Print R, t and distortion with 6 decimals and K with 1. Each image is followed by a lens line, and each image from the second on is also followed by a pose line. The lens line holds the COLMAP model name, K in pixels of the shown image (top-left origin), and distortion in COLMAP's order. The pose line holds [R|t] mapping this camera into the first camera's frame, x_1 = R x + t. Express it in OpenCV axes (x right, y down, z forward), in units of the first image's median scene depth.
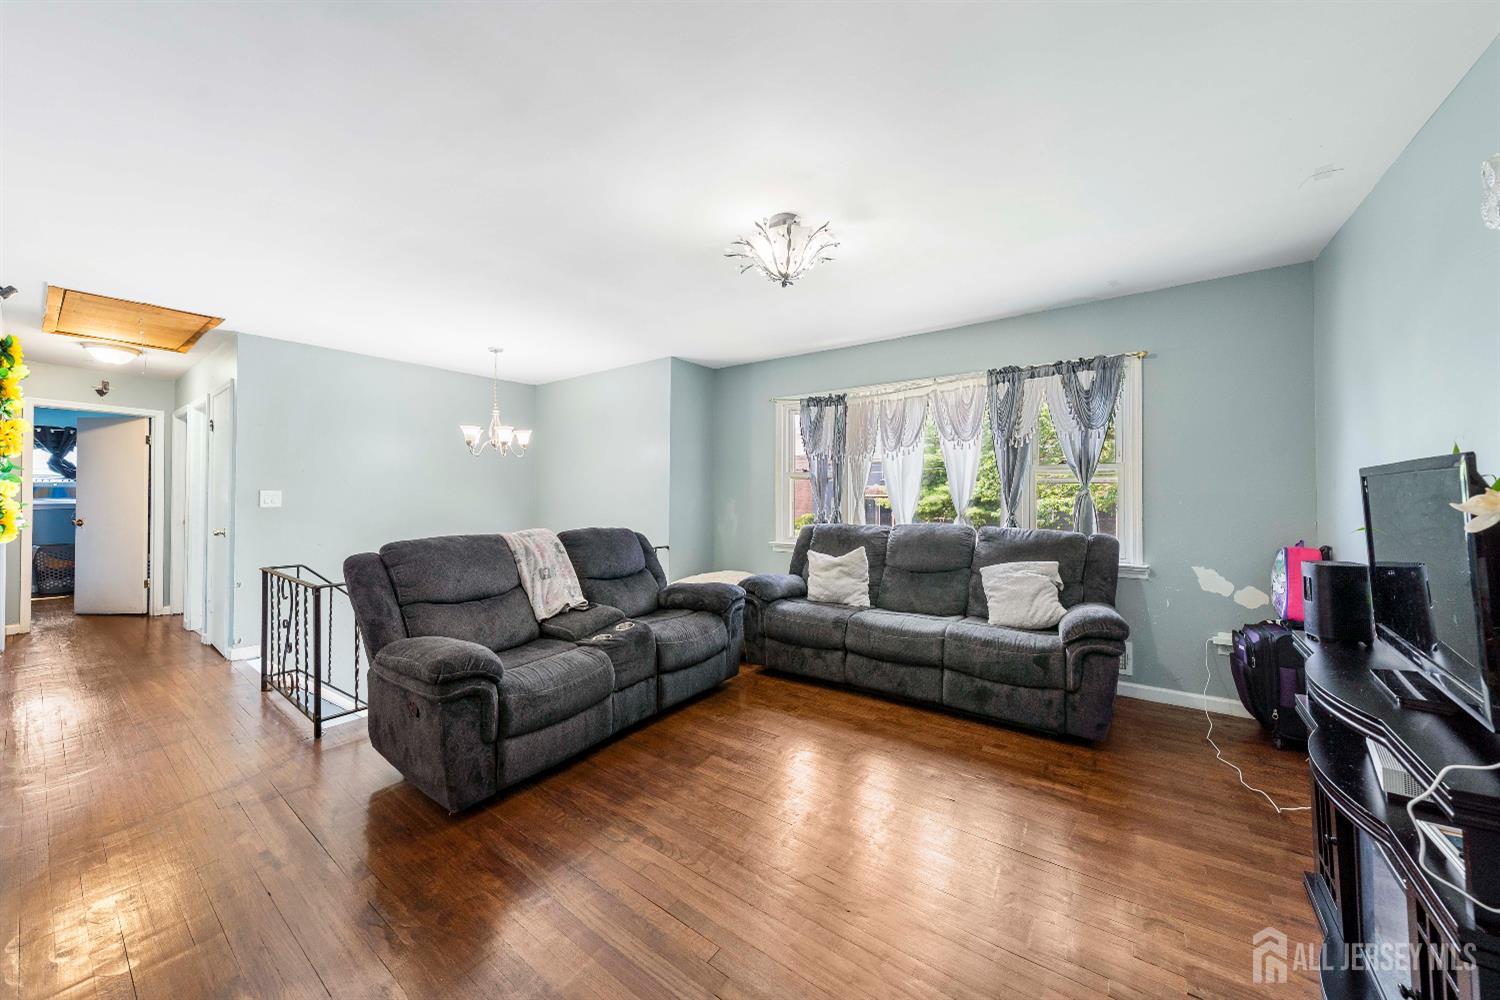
lens RADIAL K [[538.6, 0, 746.0], [0, 538.6, 472.1], [0, 0, 1]] dist [-0.000644, -0.000043]
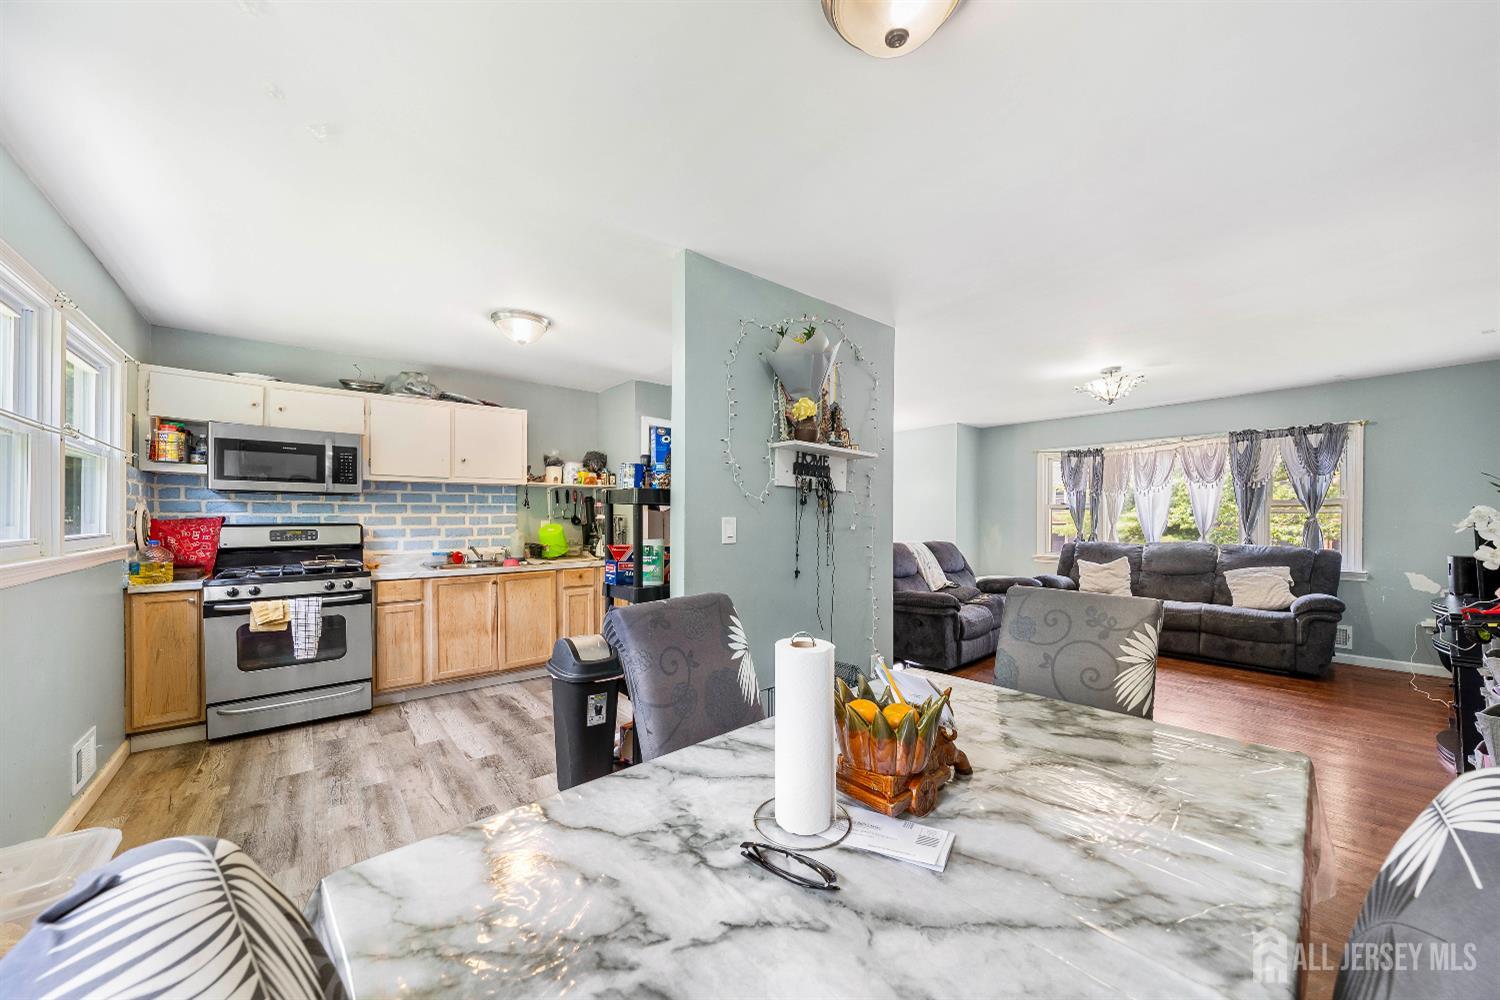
lens RADIAL K [[545.1, 0, 746.2], [0, 545.1, 508.5], [0, 0, 1]] dist [0.000291, 0.000146]
pose [[0.969912, -0.000762, -0.243455, -0.458788], [0.005718, 0.999790, 0.019653, -0.029009], [0.243389, -0.020454, 0.969713, -0.739900]]
